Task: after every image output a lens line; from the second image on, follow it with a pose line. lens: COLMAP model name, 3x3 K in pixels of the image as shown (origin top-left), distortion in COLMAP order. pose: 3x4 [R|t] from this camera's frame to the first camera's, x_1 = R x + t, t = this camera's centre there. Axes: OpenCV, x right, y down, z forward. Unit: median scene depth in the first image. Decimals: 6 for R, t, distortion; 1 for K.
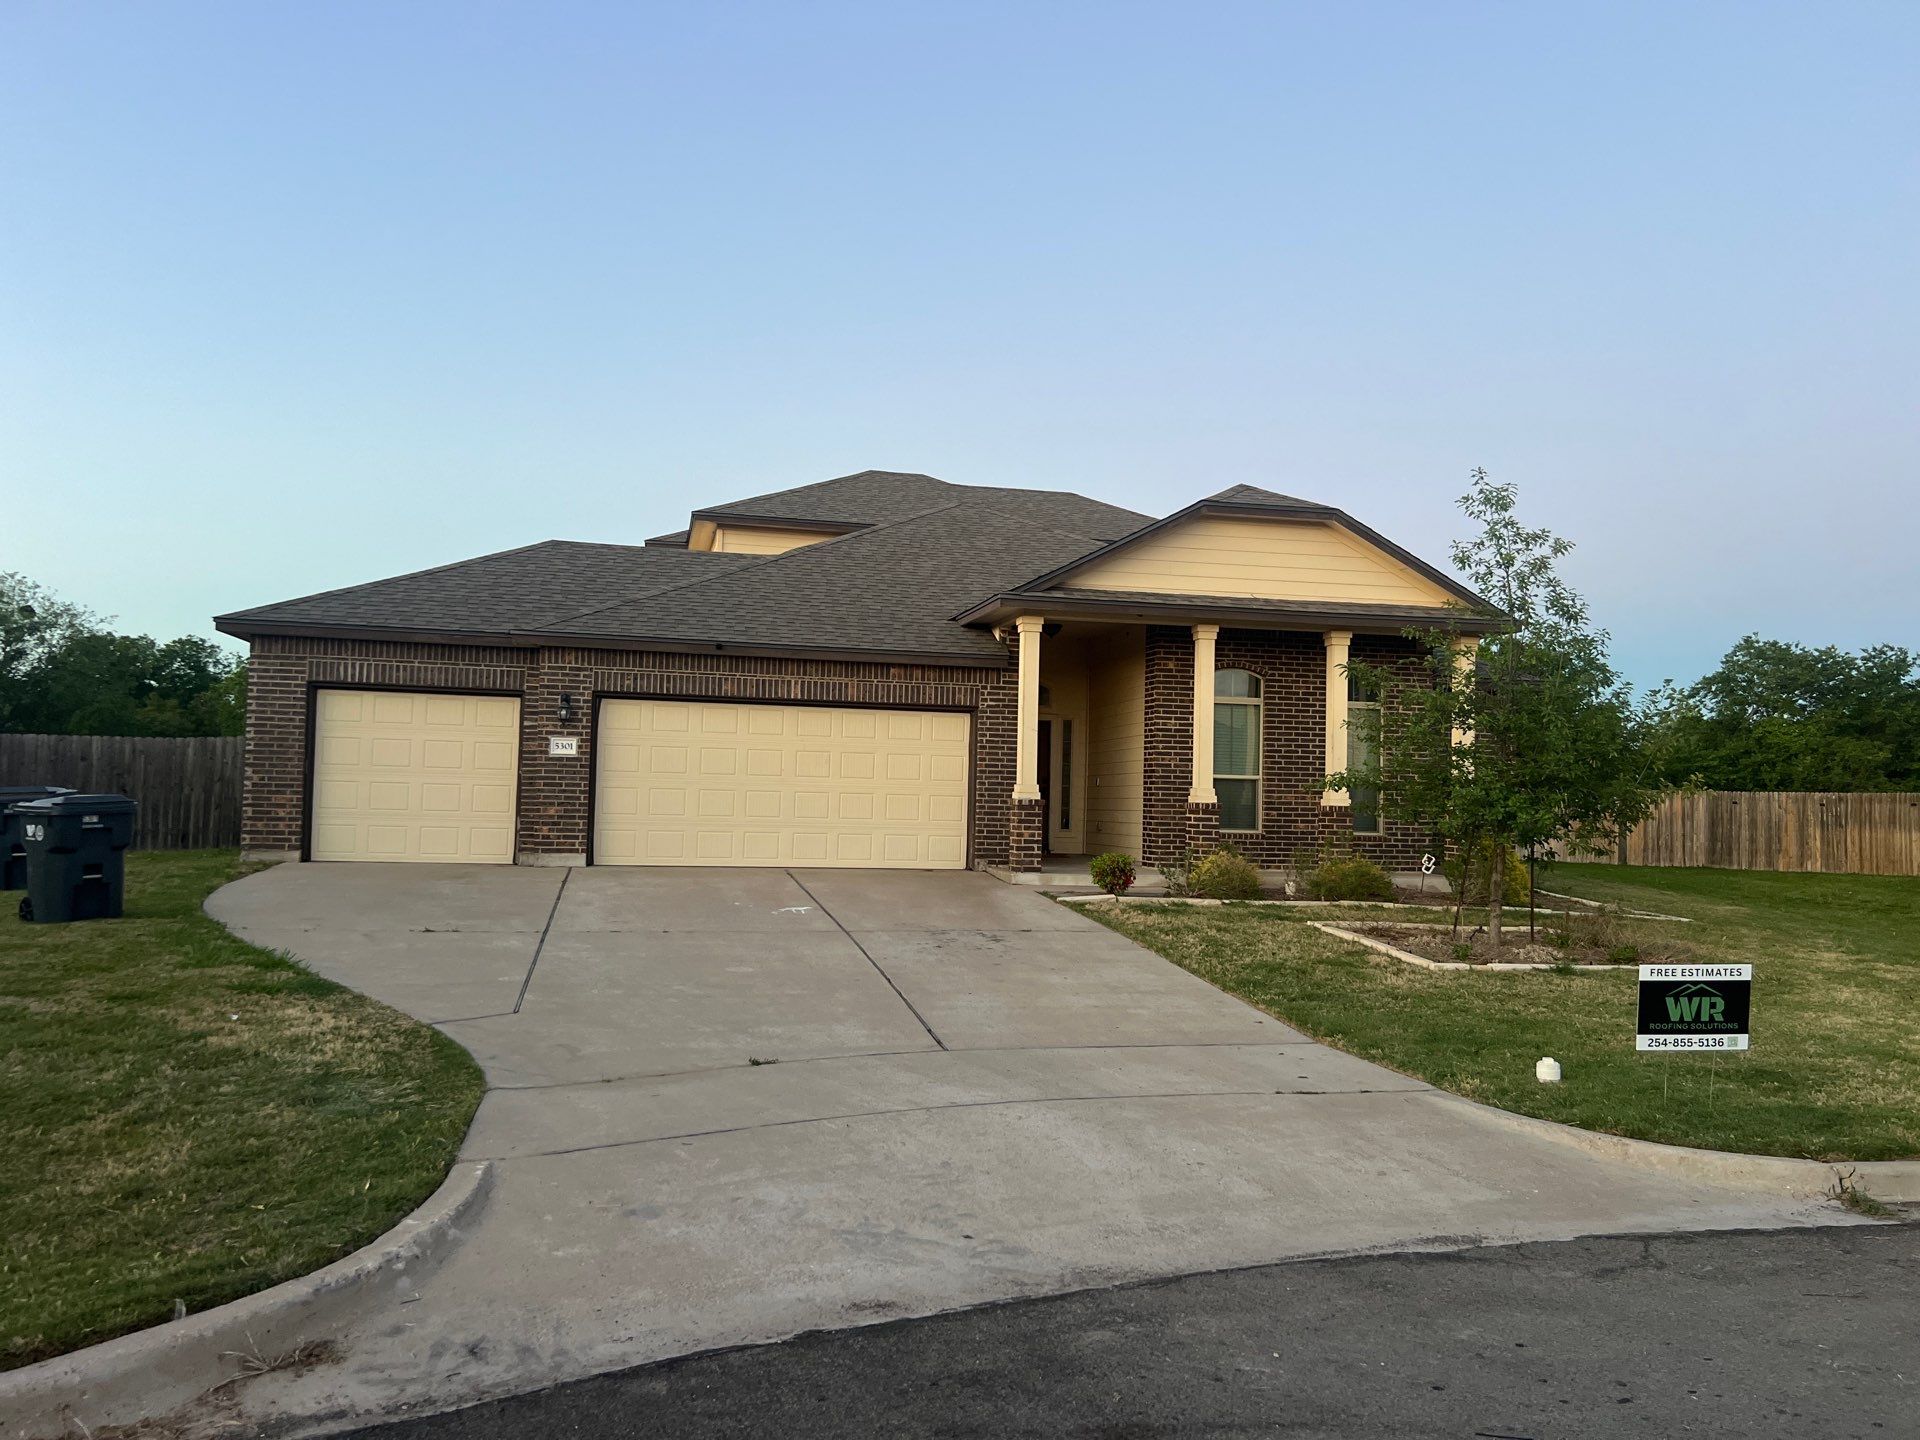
lens RADIAL K [[1489.7, 0, 934.0], [0, 1489.7, 706.1], [0, 0, 1]] dist [0.067385, -0.016931]
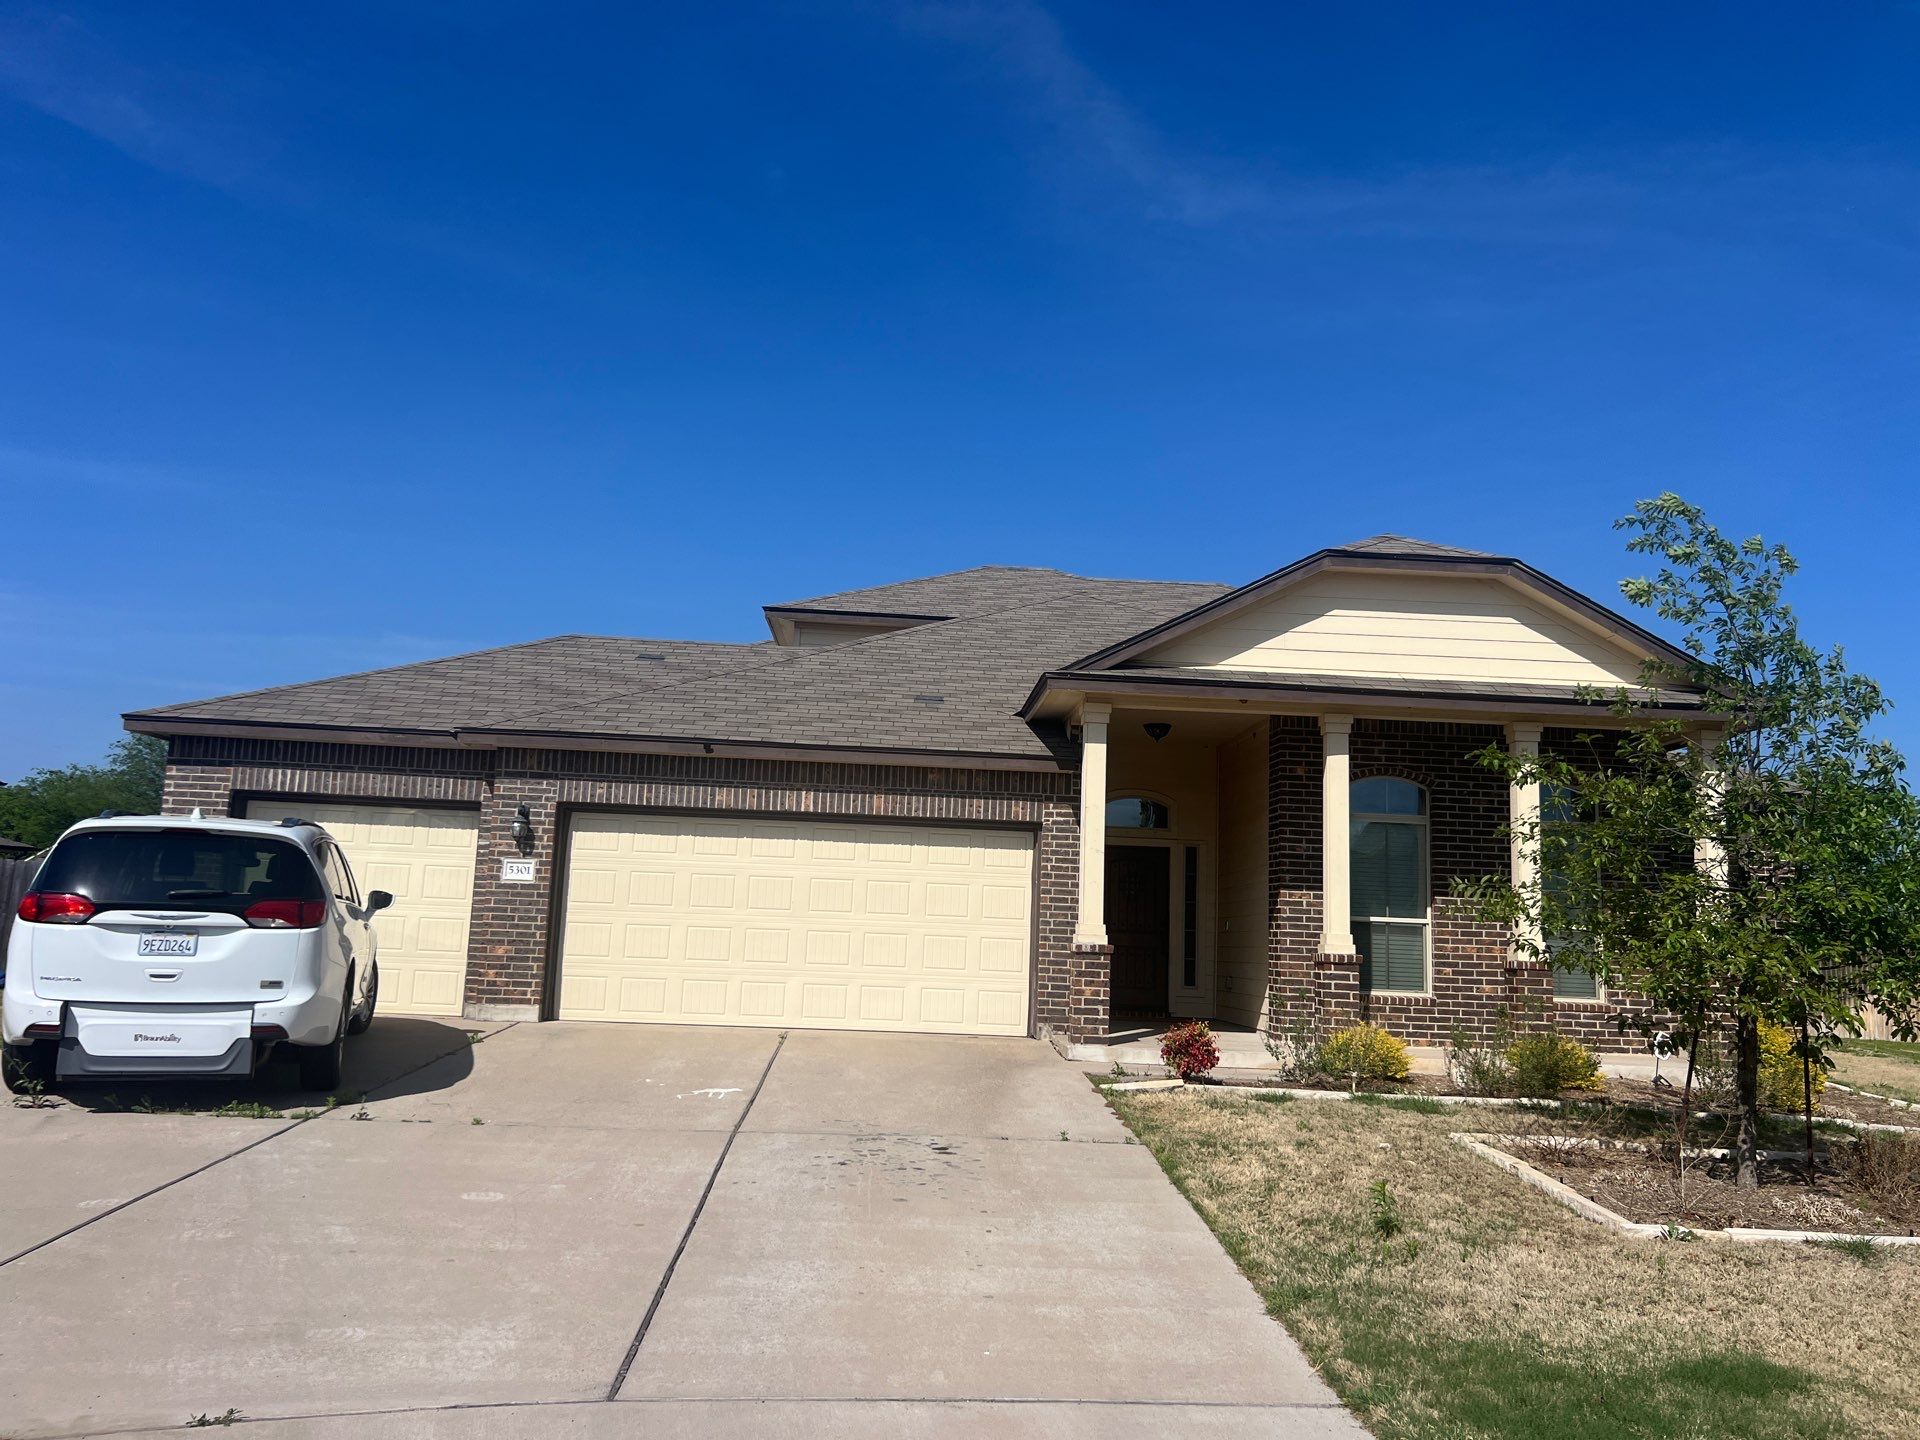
lens RADIAL K [[1489.7, 0, 947.1], [0, 1489.7, 704.7], [0, 0, 1]] dist [0.067385, -0.016931]
pose [[0.986836, -0.010443, -0.161387, 0.112312], [-0.005450, 0.995199, -0.097723, 0.015525], [0.161633, 0.097316, 0.982041, 0.227649]]
